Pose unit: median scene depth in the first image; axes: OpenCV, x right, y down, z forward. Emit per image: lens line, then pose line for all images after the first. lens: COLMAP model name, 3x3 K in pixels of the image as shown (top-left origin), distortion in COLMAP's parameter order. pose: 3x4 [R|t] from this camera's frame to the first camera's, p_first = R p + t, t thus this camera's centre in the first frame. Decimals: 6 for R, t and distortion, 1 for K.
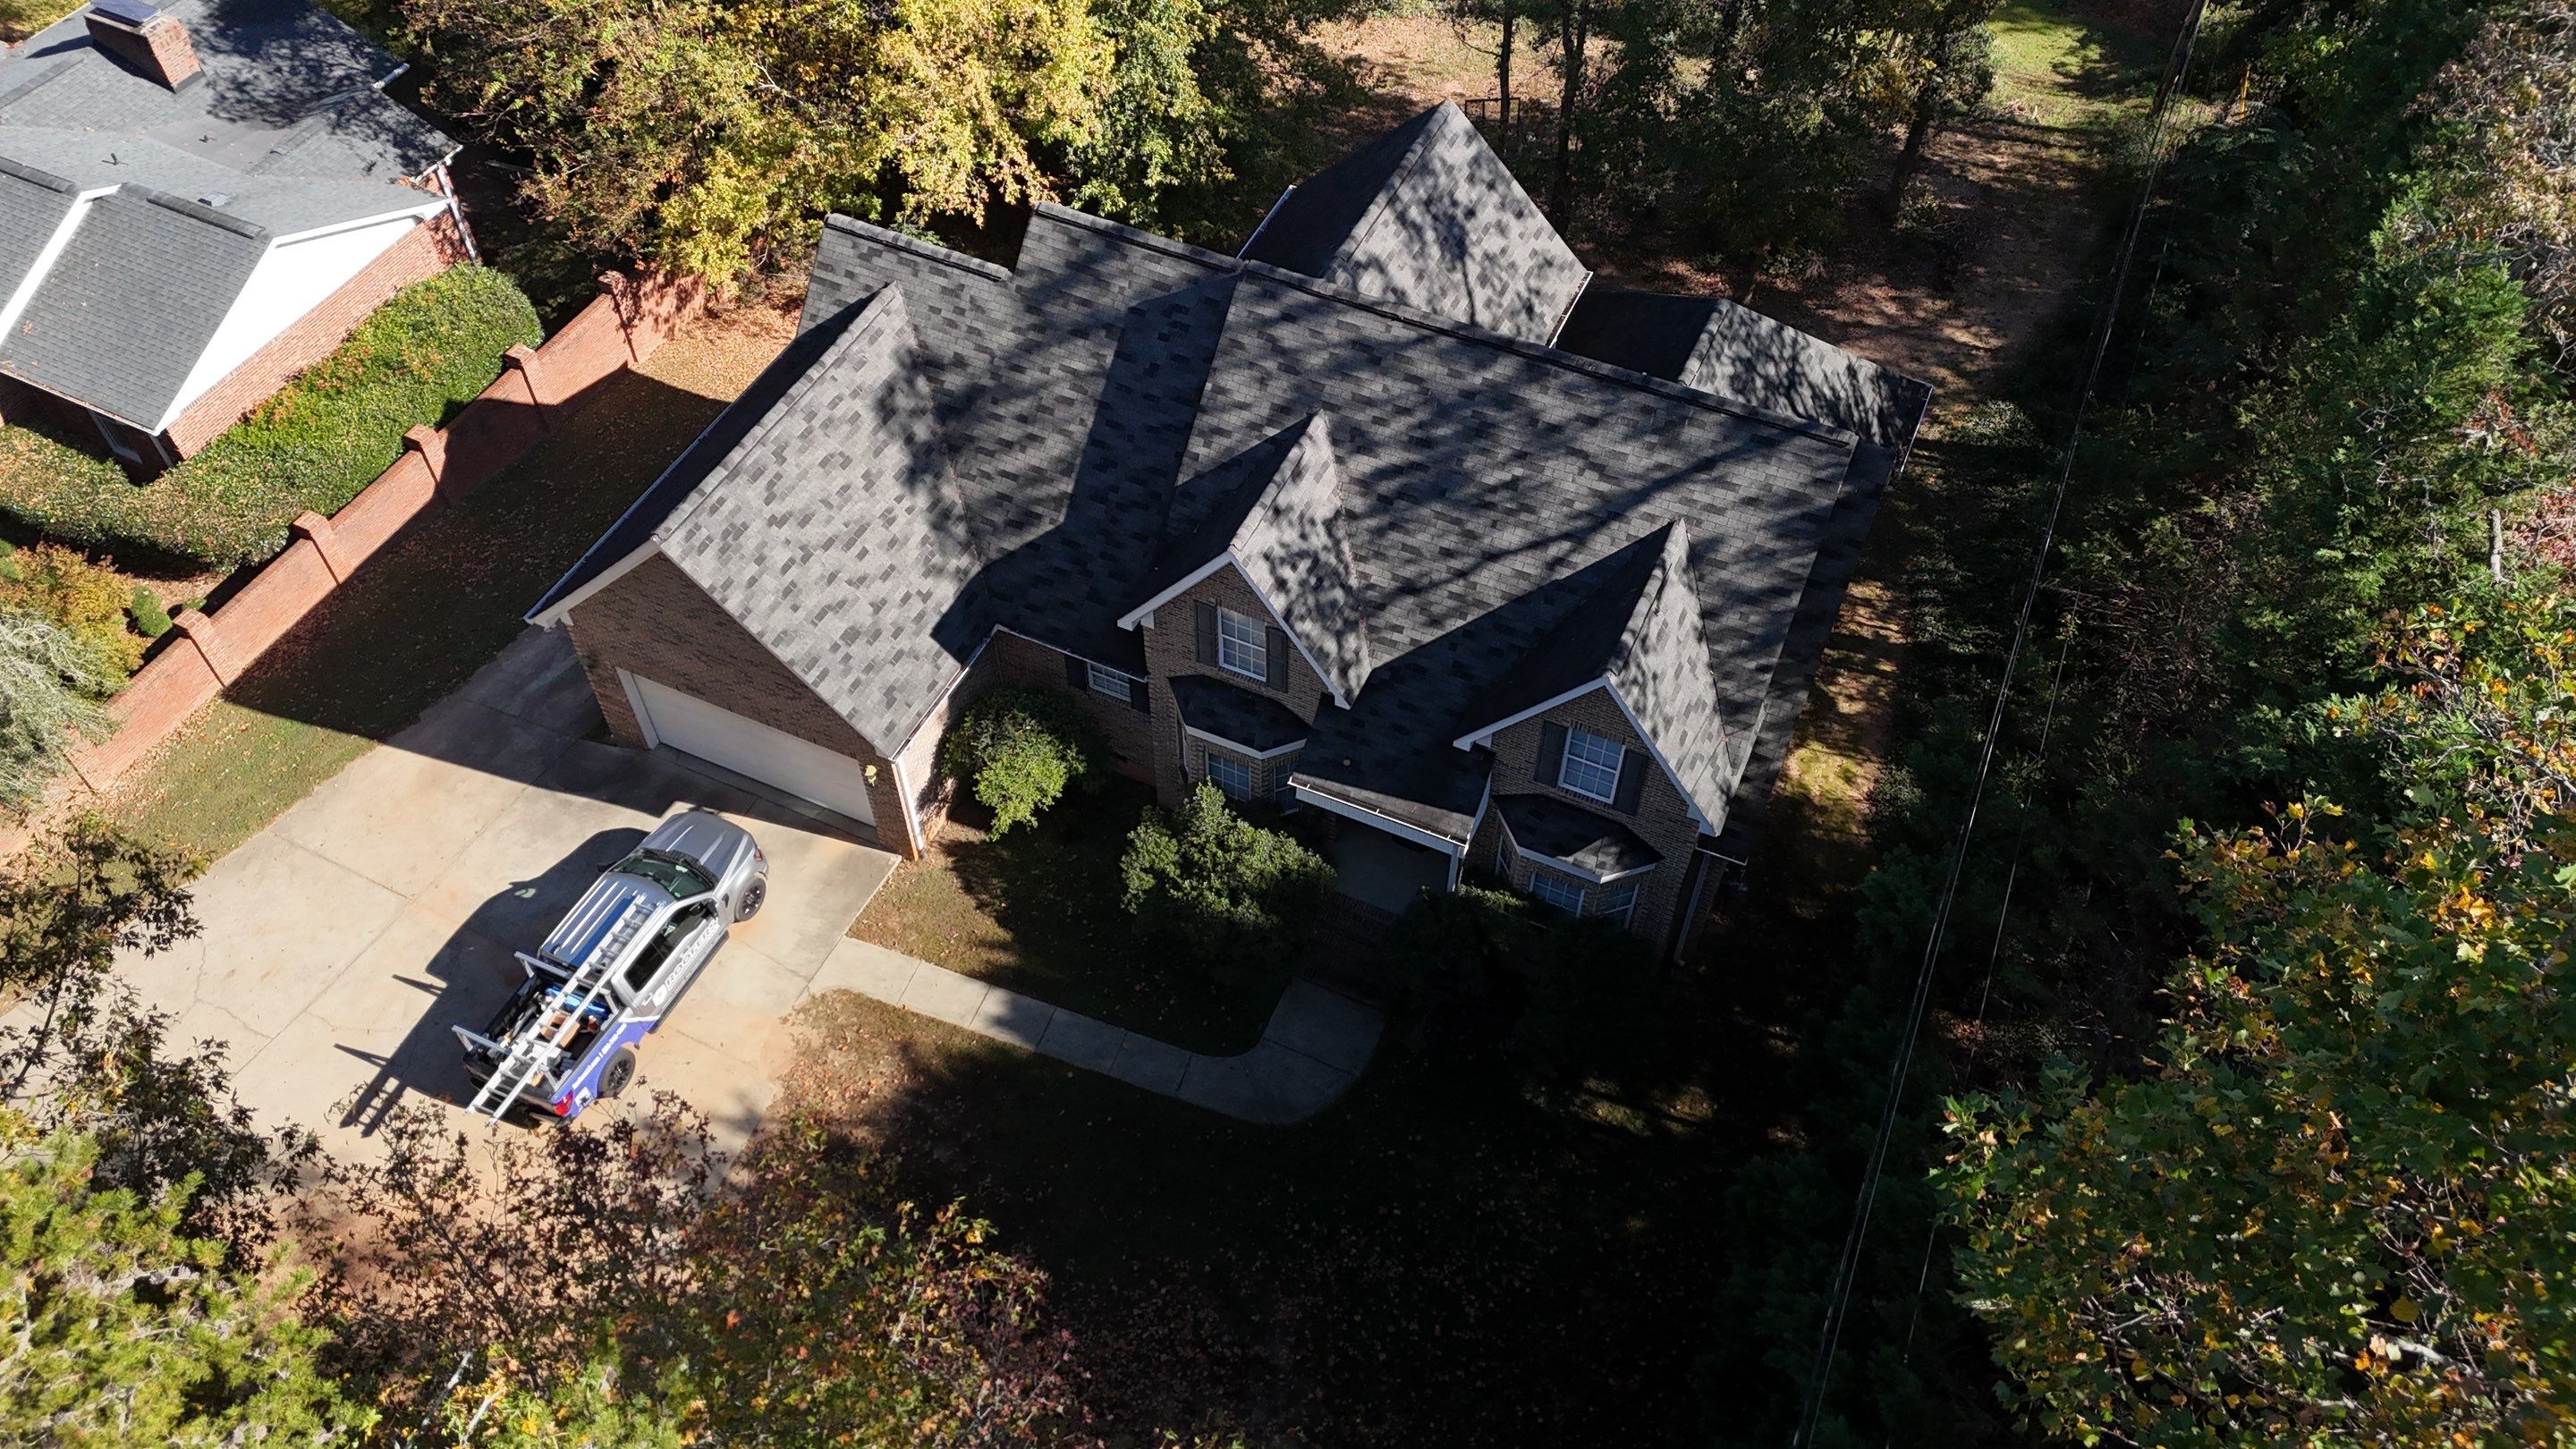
lens RADIAL K [[1882.9, 0, 1288.0], [0, 1882.9, 724.5], [0, 0, 1]] dist [0.005305, 0.005136]
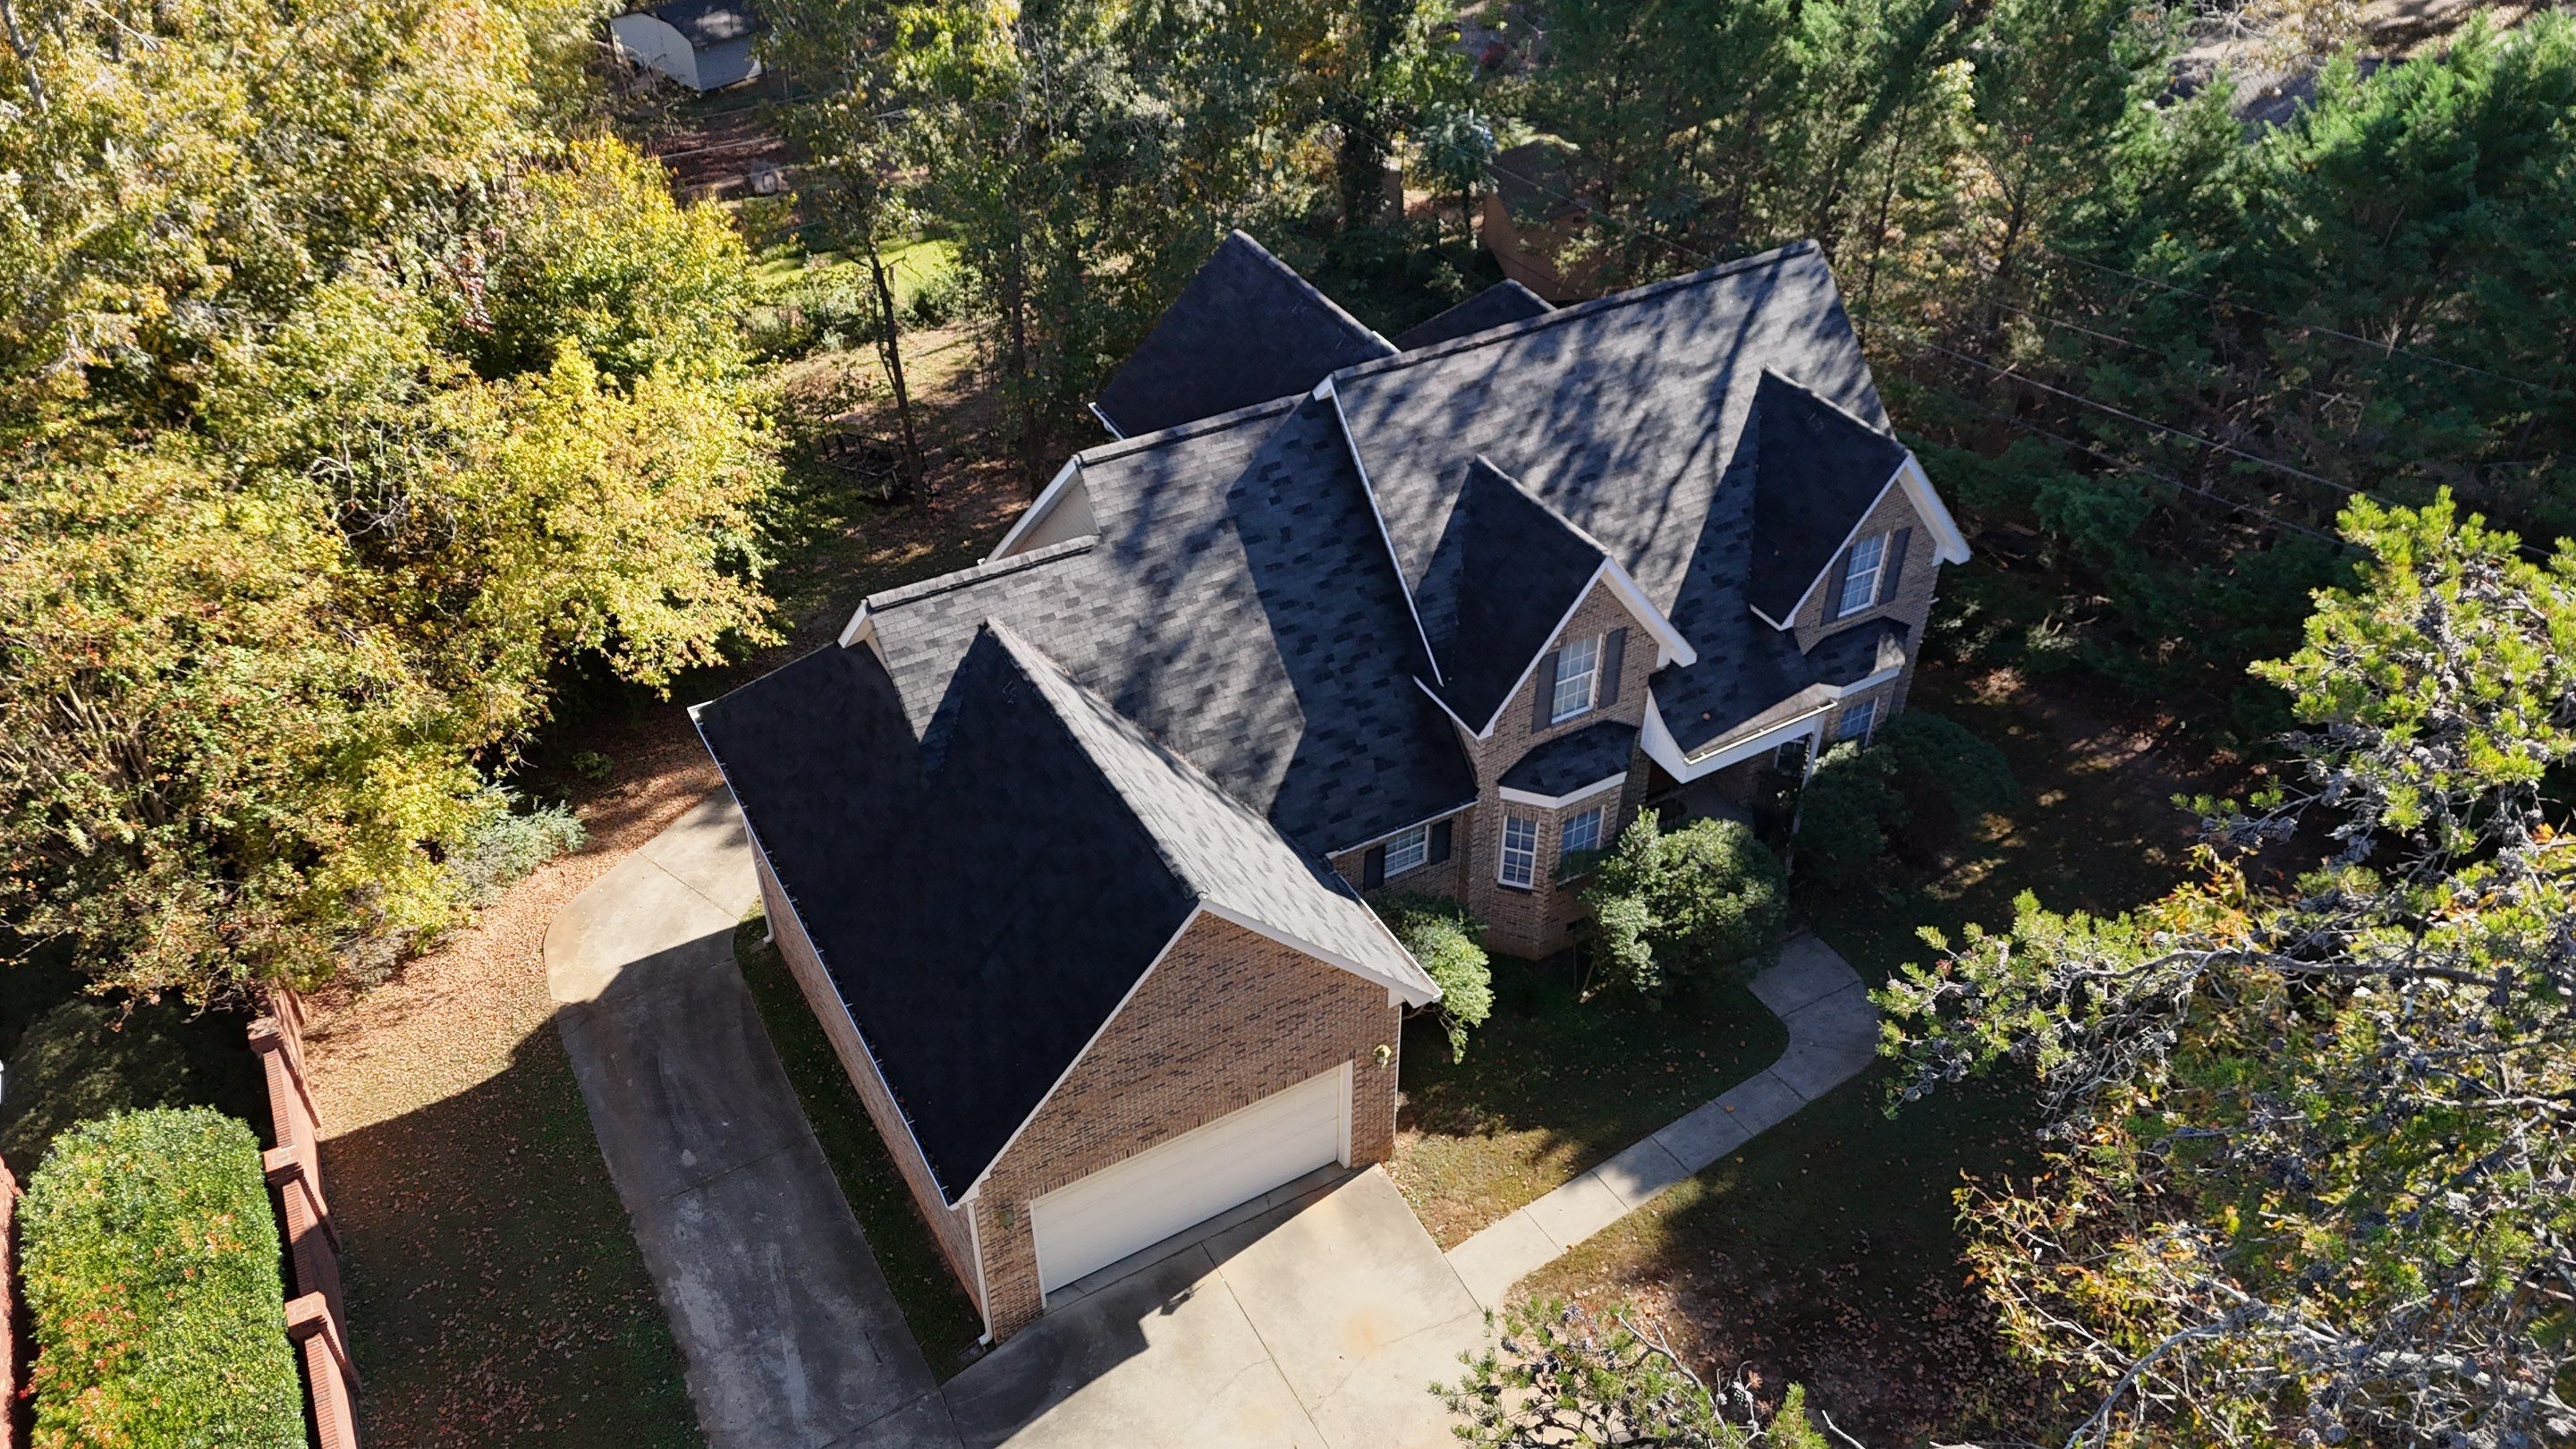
lens RADIAL K [[1882.9, 0, 1288.0], [0, 1882.9, 724.5], [0, 0, 1]] dist [0.005305, 0.005136]
pose [[0.586118, -0.505659, 0.633067, -0.722626], [0.632127, 0.774157, 0.033106, -0.148945], [-0.506834, 0.380775, 0.773389, 0.316216]]
